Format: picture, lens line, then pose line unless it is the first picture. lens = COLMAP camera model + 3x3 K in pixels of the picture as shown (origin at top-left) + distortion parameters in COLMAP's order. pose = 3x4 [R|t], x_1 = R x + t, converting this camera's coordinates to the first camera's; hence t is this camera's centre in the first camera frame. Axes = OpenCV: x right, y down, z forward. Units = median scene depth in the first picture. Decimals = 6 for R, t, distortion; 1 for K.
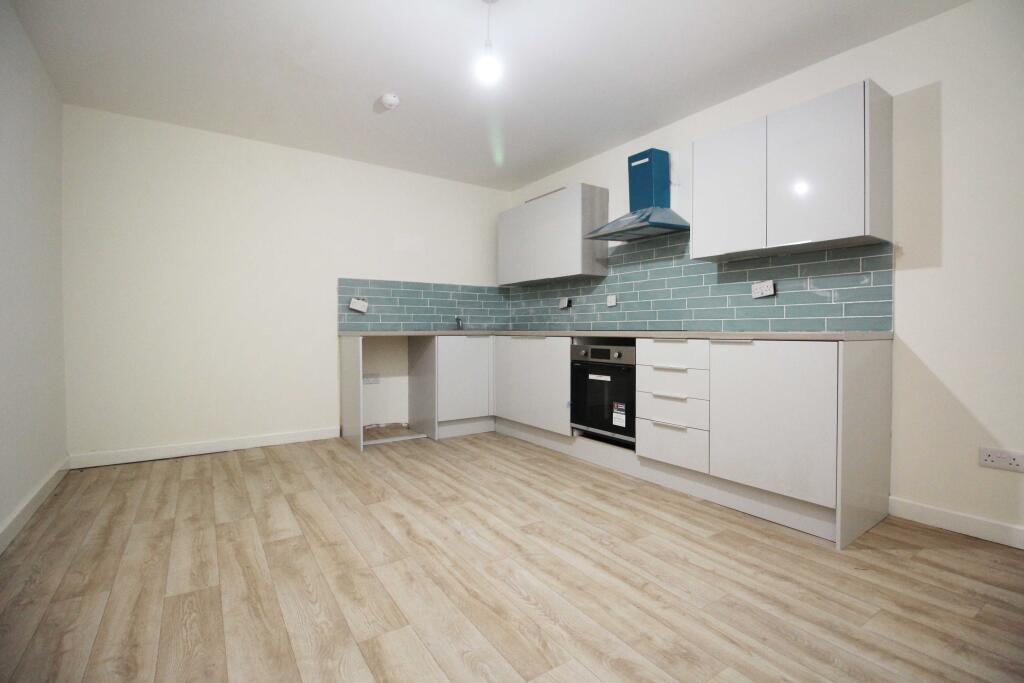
lens RADIAL K [[467.7, 0, 518.0], [0, 467.7, 335.6], [0, 0, 1]] dist [-0.017268, -0.001221]
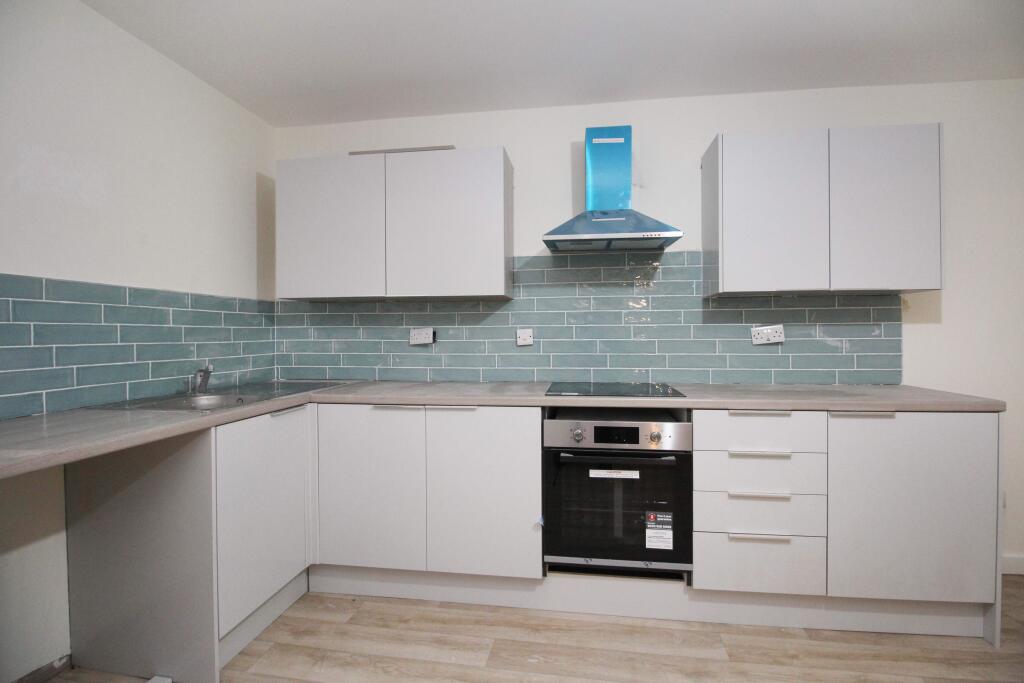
lens RADIAL K [[467.7, 0, 518.0], [0, 467.7, 335.6], [0, 0, 1]] dist [-0.017268, -0.001221]
pose [[0.685110, -0.004488, 0.728426, -0.367642], [0.014160, 0.999874, -0.007157, -0.091551], [-0.728302, 0.015218, 0.685087, 0.704134]]
